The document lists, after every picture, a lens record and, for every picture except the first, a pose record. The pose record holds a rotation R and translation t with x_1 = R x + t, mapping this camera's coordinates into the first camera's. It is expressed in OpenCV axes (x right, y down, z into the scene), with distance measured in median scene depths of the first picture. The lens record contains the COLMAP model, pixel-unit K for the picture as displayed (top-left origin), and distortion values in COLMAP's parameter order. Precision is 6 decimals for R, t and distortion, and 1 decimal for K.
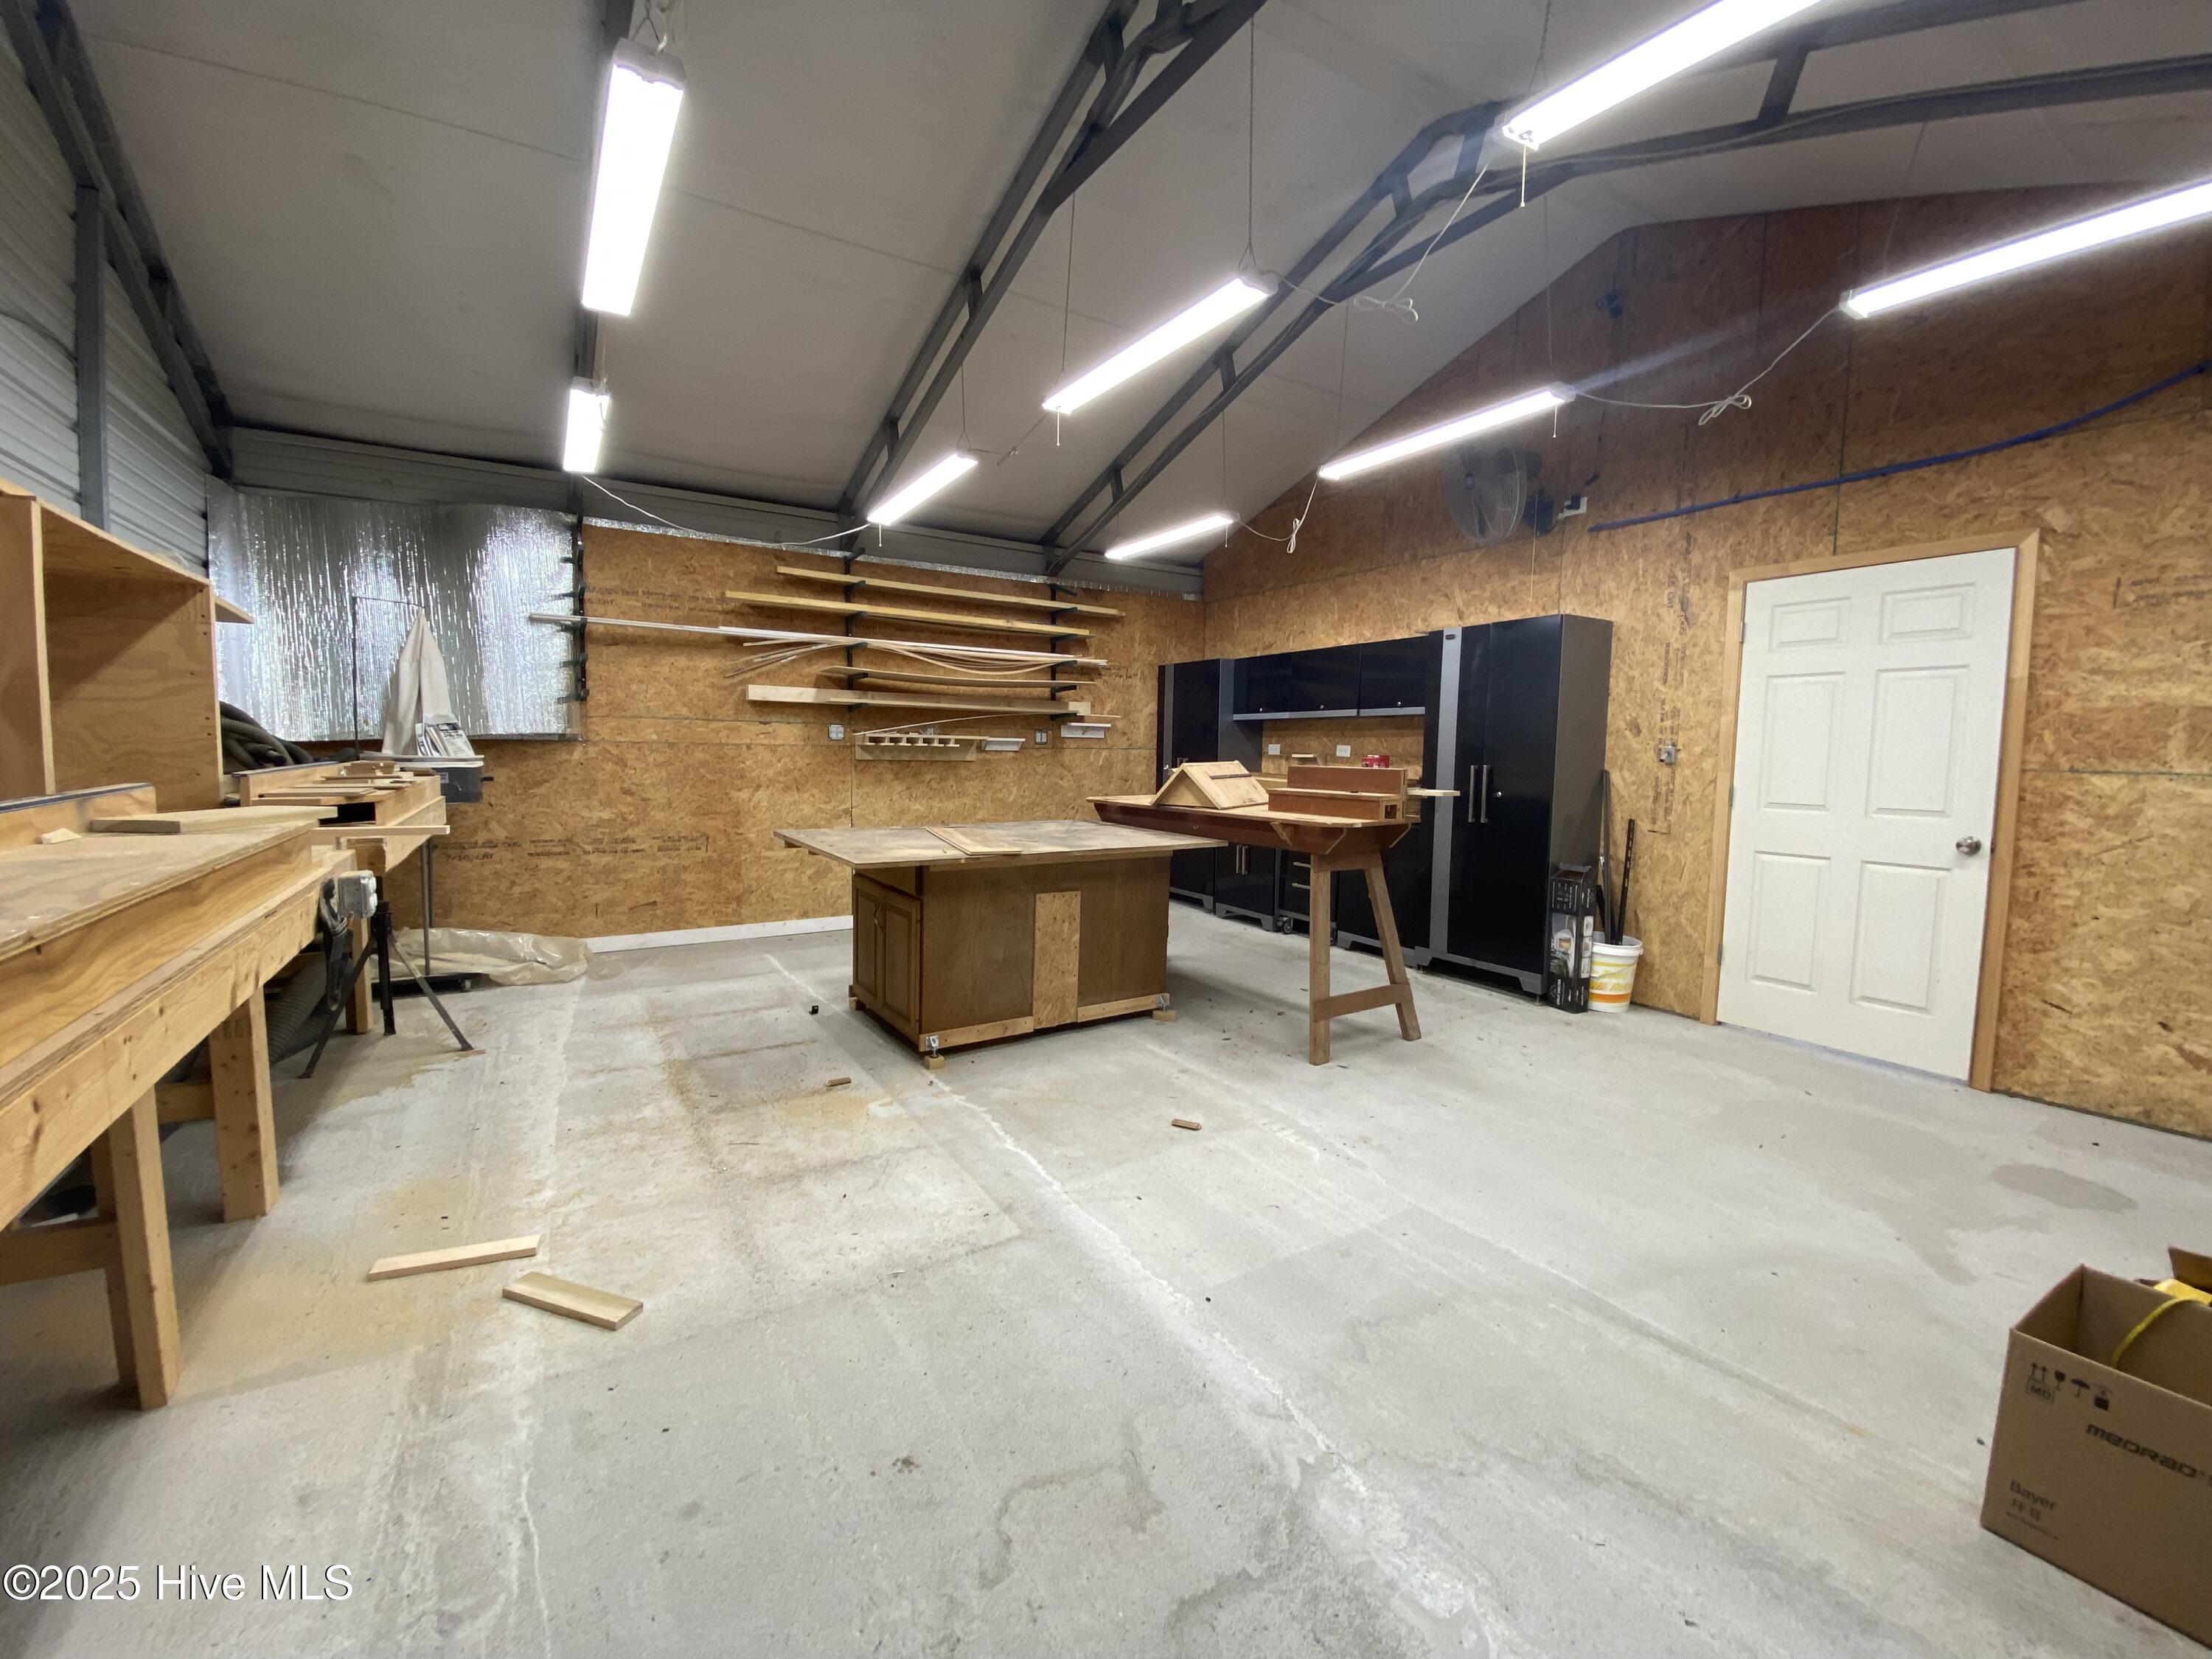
lens RADIAL K [[887.2, 0, 1103.6], [0, 887.2, 821.7], [0, 0, 1]] dist [0.052399, -0.036043]
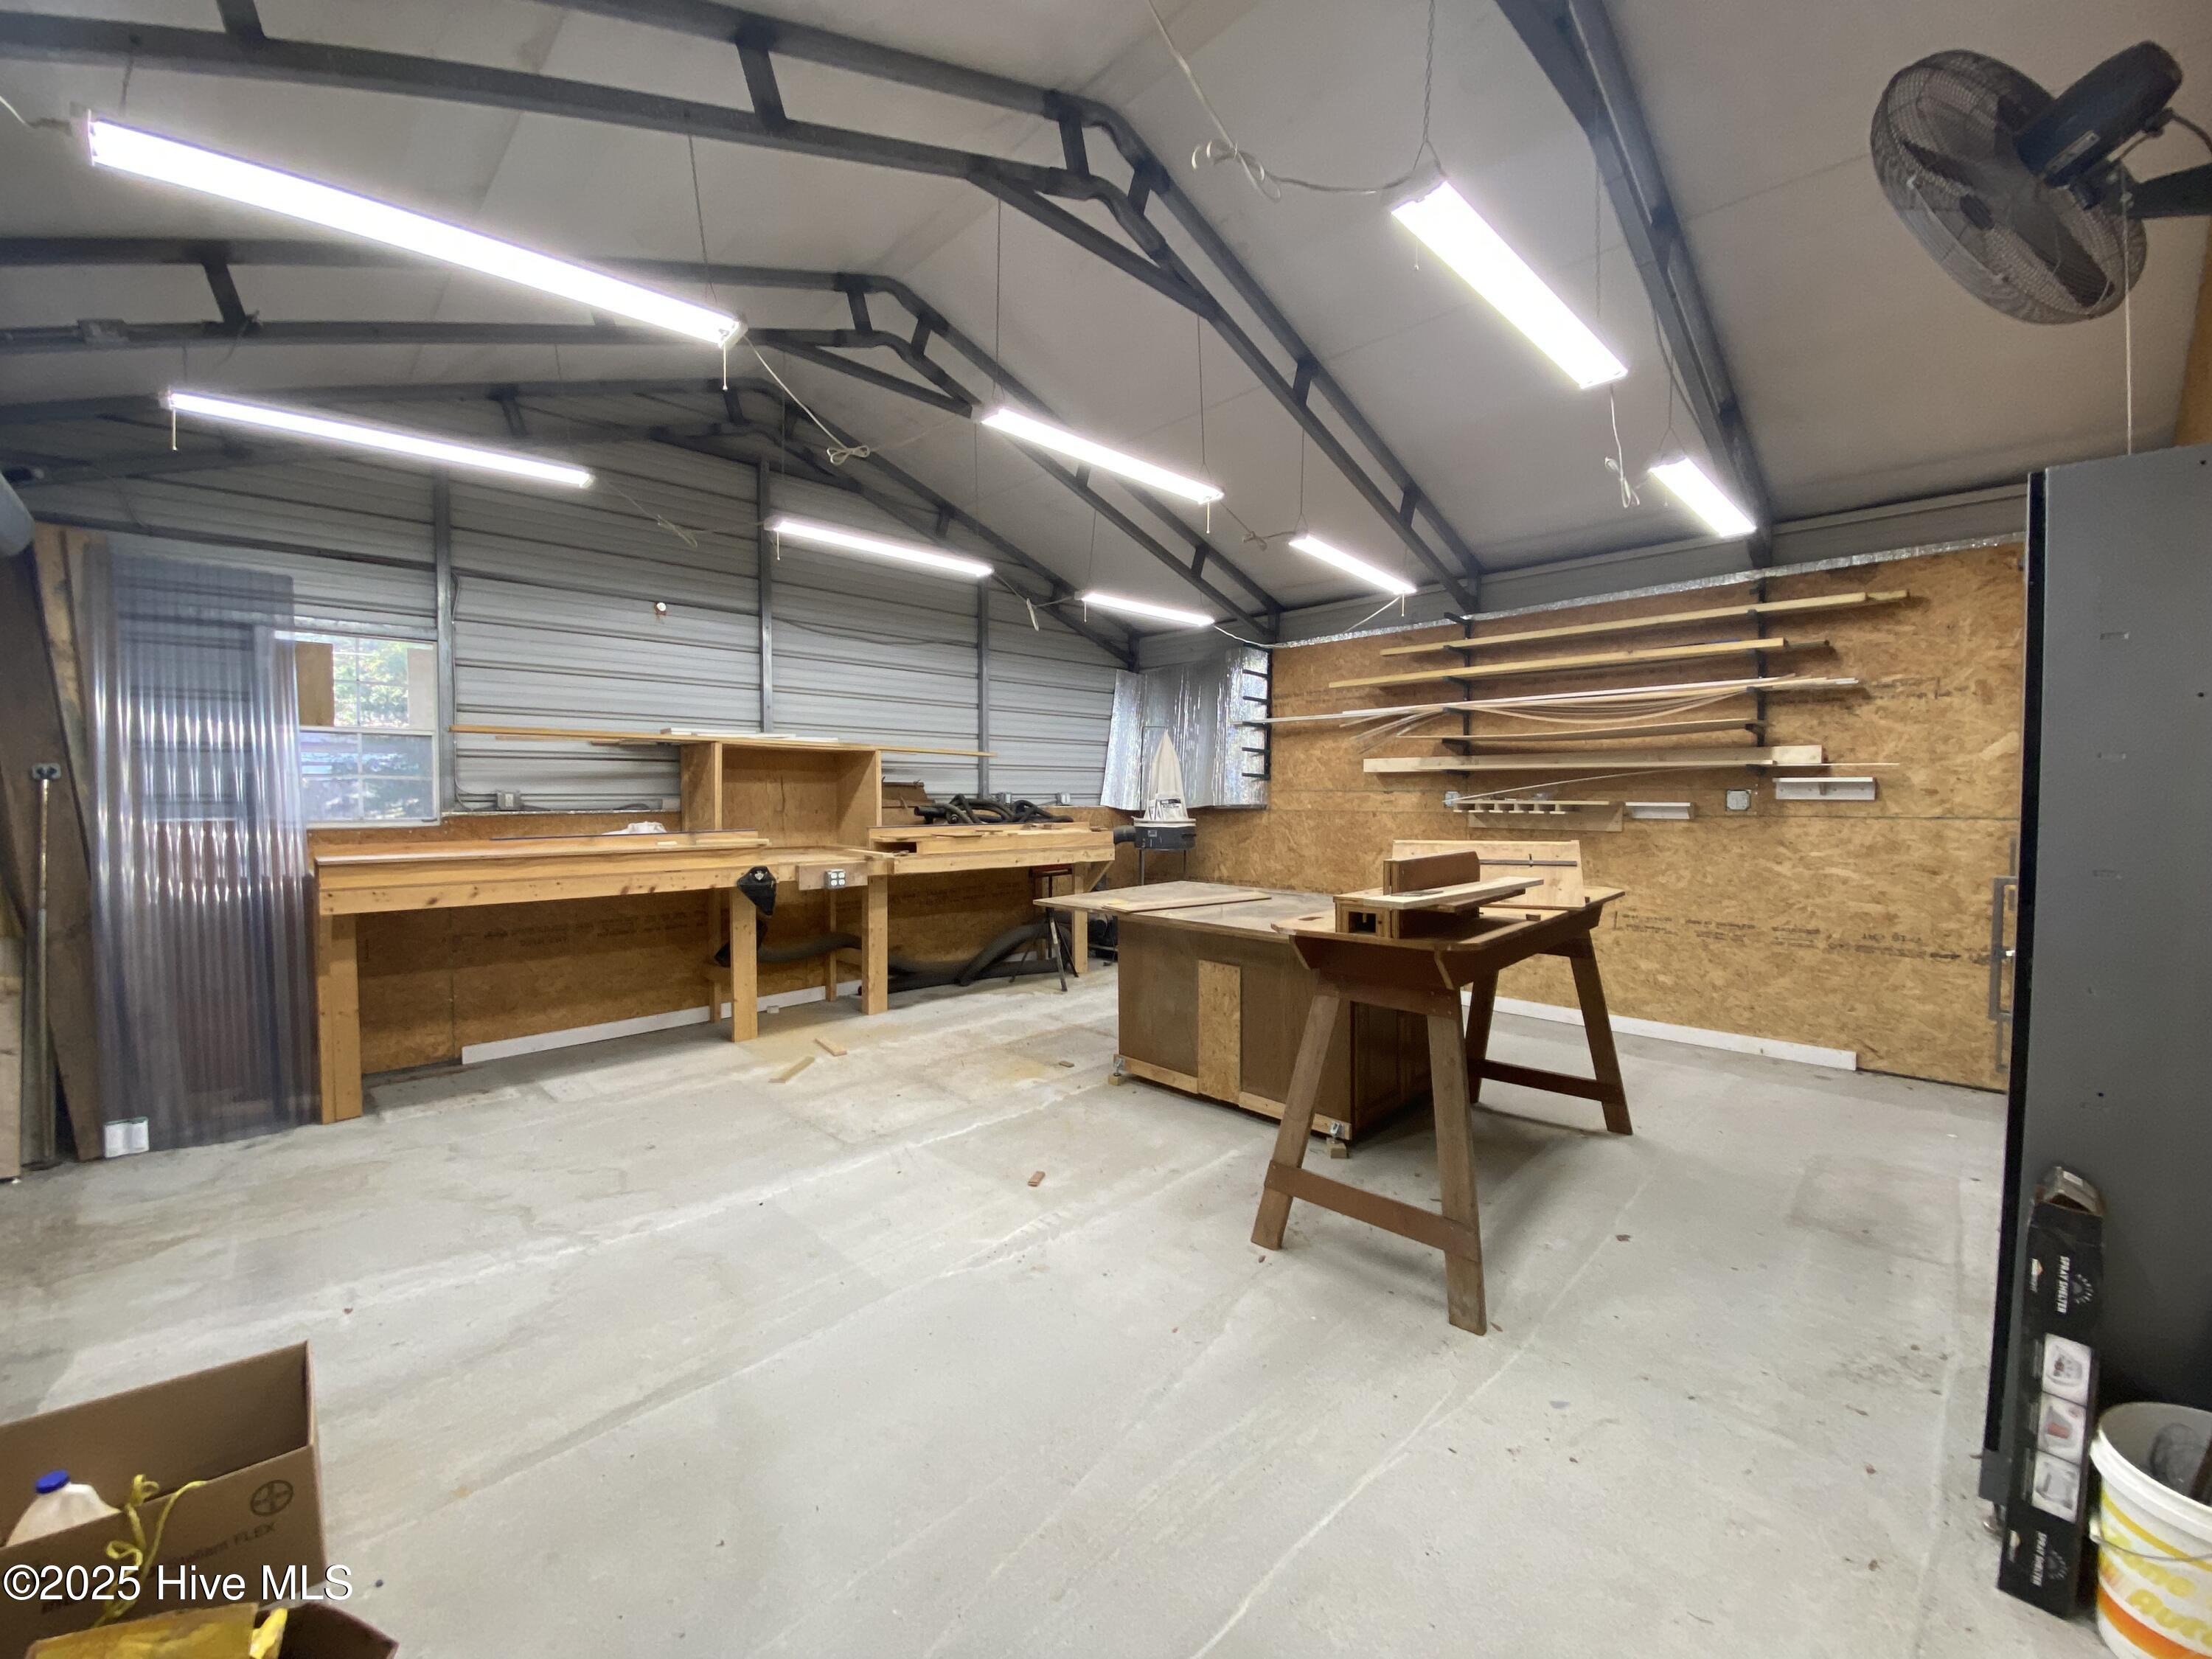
lens RADIAL K [[887.2, 0, 1103.6], [0, 887.2, 821.7], [0, 0, 1]] dist [0.052399, -0.036043]
pose [[0.210230, 0.014725, -0.977541, 0.927432], [-0.078468, 0.996915, -0.001859, -0.069877], [0.974498, 0.077097, 0.210737, 0.670097]]
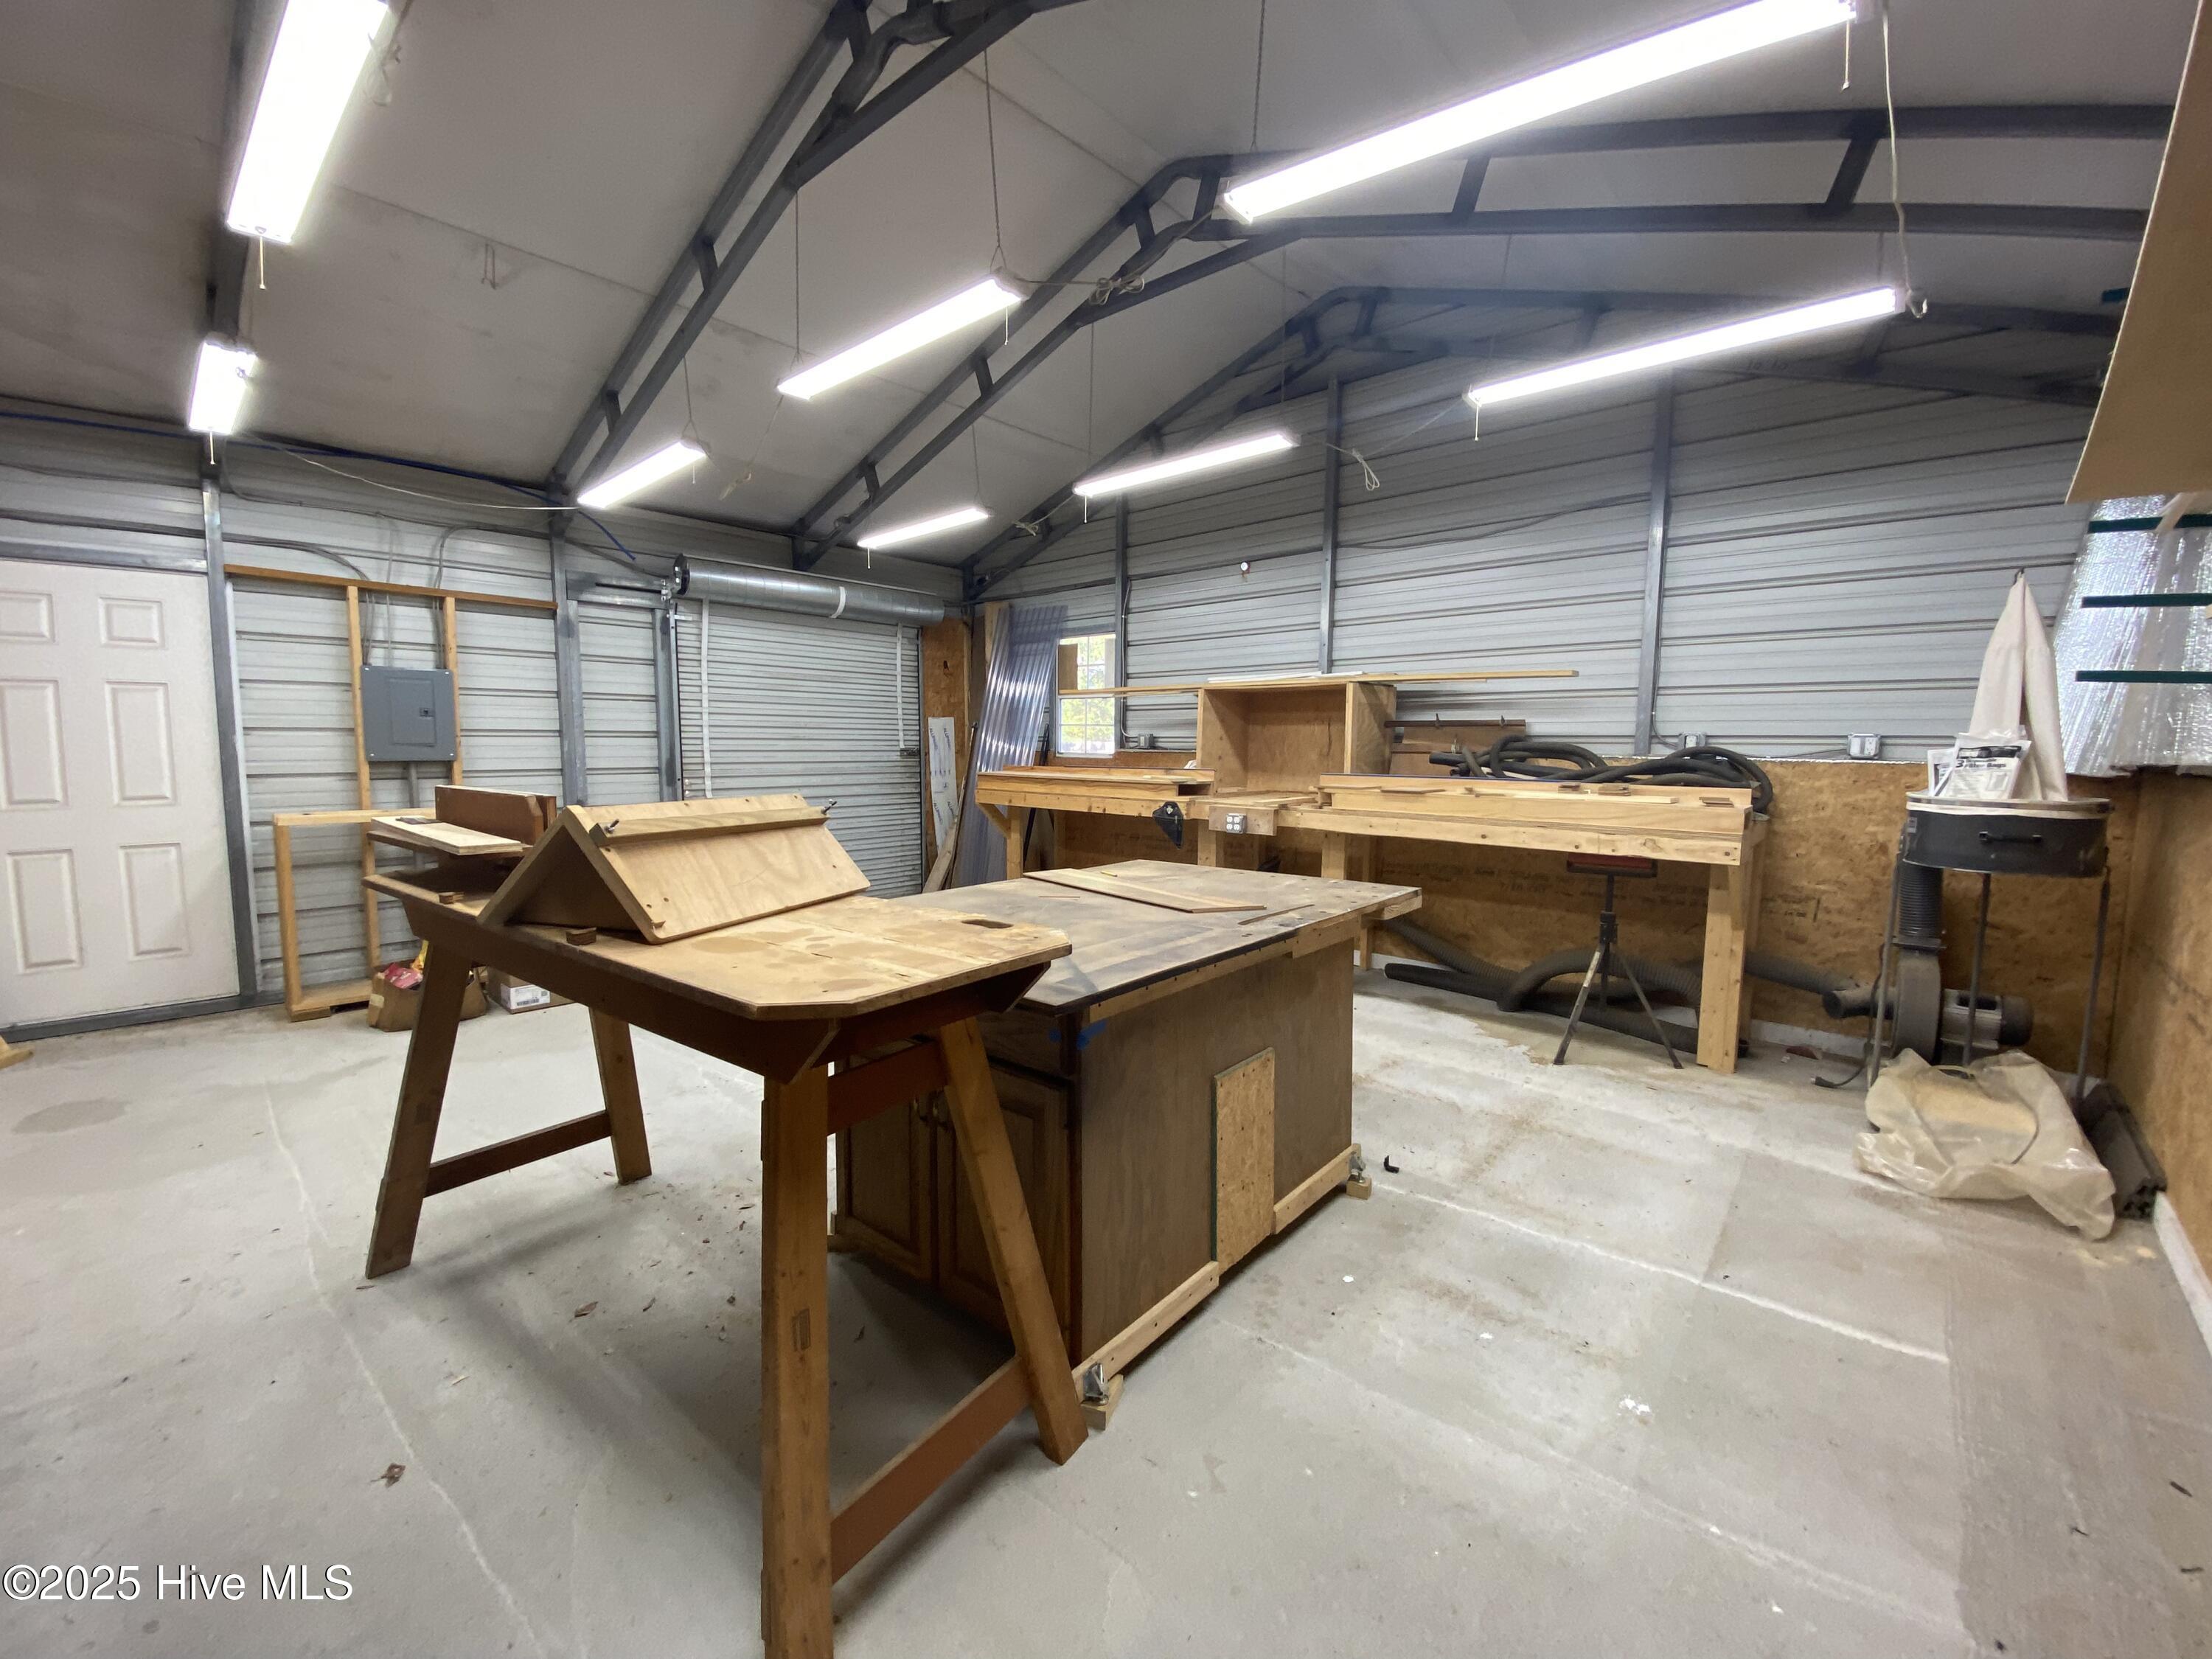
lens RADIAL K [[894.4, 0, 1103.3], [0, 894.4, 826.5], [0, 0, 1]] dist [0.007110, -0.013074]
pose [[-0.960671, 0.001305, -0.277685, 0.073197], [-0.046948, 0.984830, 0.167050, -0.156176], [0.273690, 0.173517, -0.946037, 1.727724]]
